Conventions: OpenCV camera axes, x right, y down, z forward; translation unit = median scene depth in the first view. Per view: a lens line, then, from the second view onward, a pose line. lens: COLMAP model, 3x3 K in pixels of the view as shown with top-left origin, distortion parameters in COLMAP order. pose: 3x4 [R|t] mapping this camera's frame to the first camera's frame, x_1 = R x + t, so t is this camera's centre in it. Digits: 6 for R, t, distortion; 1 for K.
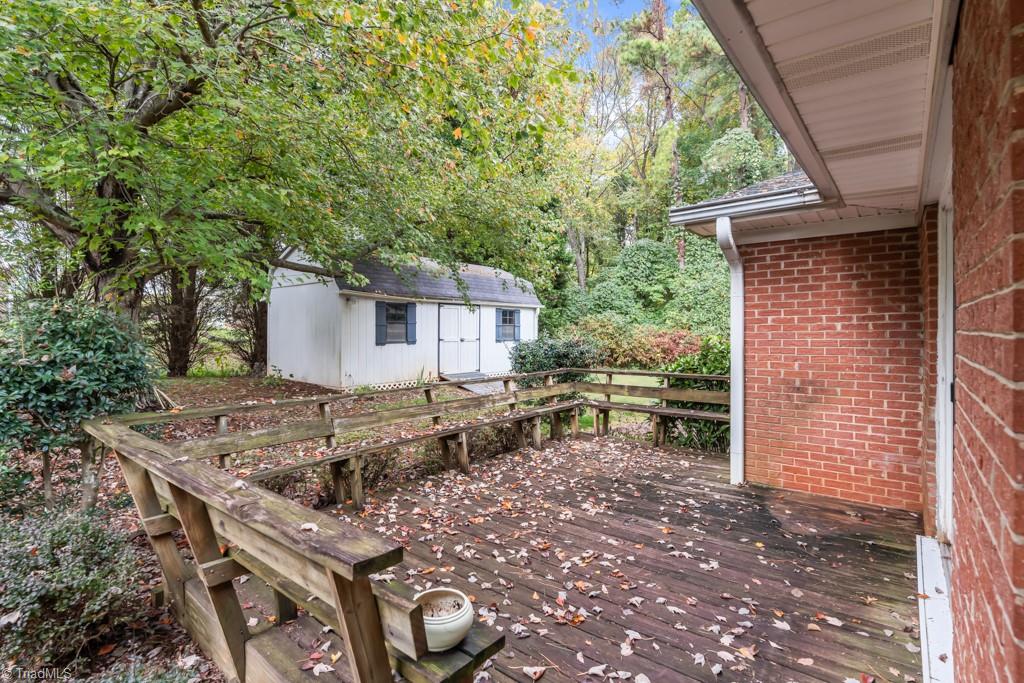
lens RADIAL K [[478.2, 0, 513.5], [0, 478.2, 337.7], [0, 0, 1]] dist [-0.003175, 0.000700]
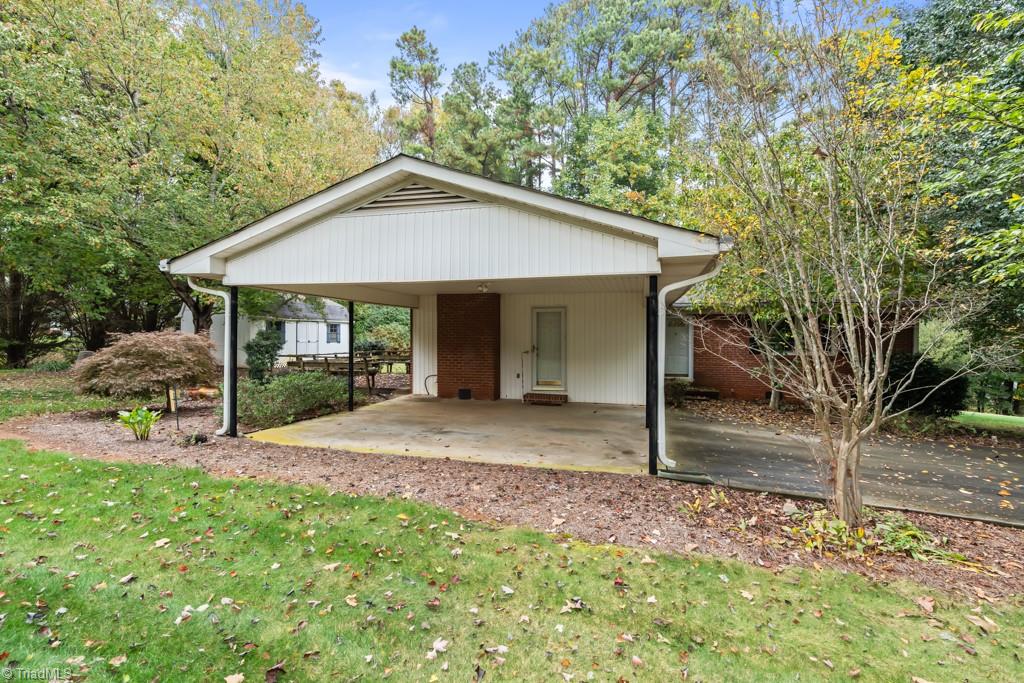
lens RADIAL K [[478.2, 0, 511.0], [0, 478.2, 341.1], [0, 0, 1]] dist [-0.003175, 0.000700]
pose [[0.908459, 0.001703, 0.417971, -0.152640], [-0.000442, 0.999995, -0.003114, 0.007483], [-0.417974, 0.002644, 0.908455, -0.834507]]
